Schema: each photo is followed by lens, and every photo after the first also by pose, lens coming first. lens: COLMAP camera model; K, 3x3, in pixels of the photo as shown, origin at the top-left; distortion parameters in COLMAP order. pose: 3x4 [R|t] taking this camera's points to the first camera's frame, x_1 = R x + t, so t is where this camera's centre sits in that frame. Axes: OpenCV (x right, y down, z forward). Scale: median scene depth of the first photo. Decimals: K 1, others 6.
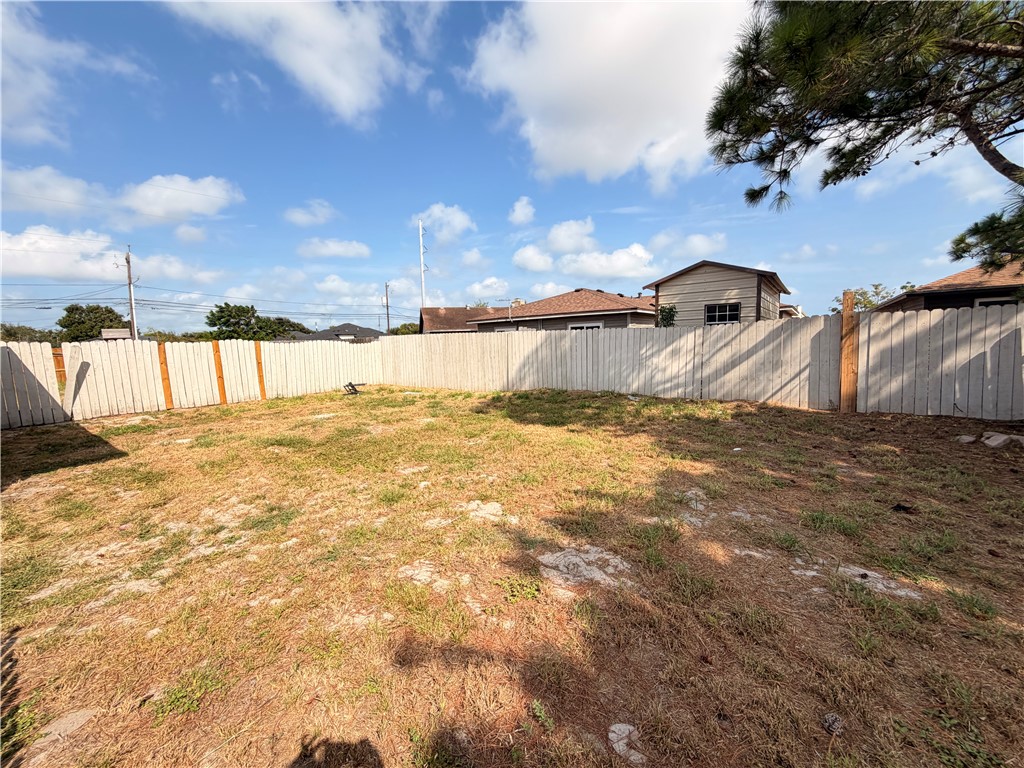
lens RADIAL K [[408.1, 0, 511.0], [0, 408.1, 385.9], [0, 0, 1]] dist [-0.000579, -0.000077]
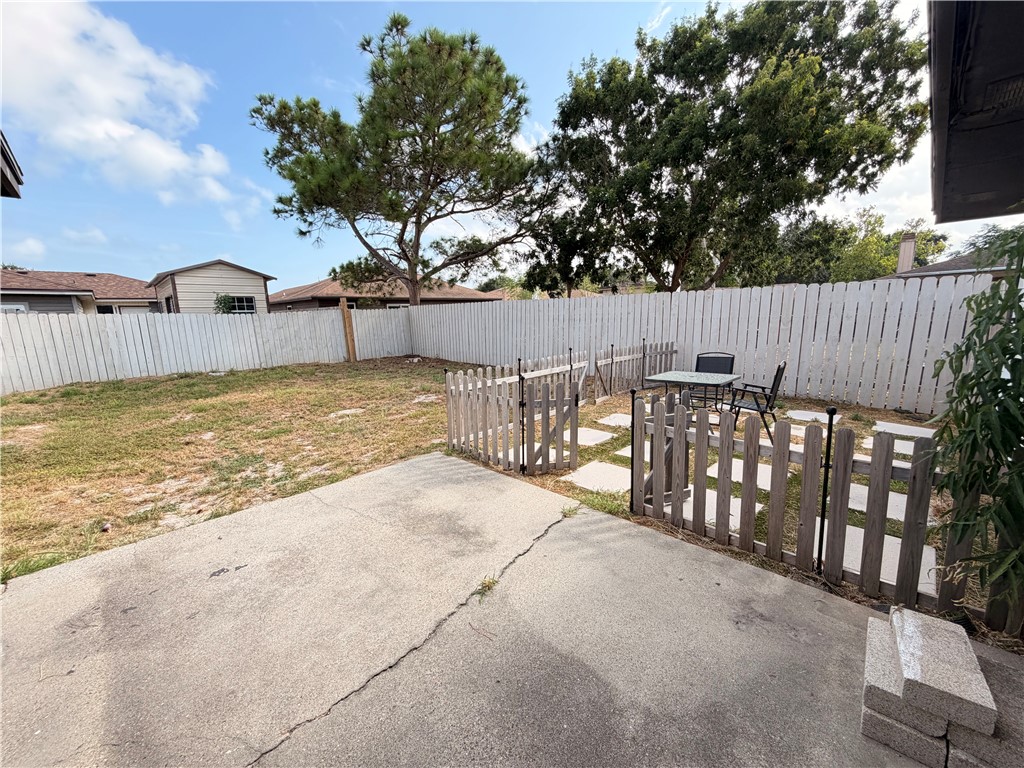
lens RADIAL K [[408.1, 0, 513.0], [0, 408.1, 387.3], [0, 0, 1]] dist [-0.000579, -0.000077]
pose [[0.142216, -0.151651, 0.978150, -0.745432], [0.122771, 0.983266, 0.134594, 0.014401], [-0.982192, 0.100947, 0.158455, -0.021910]]
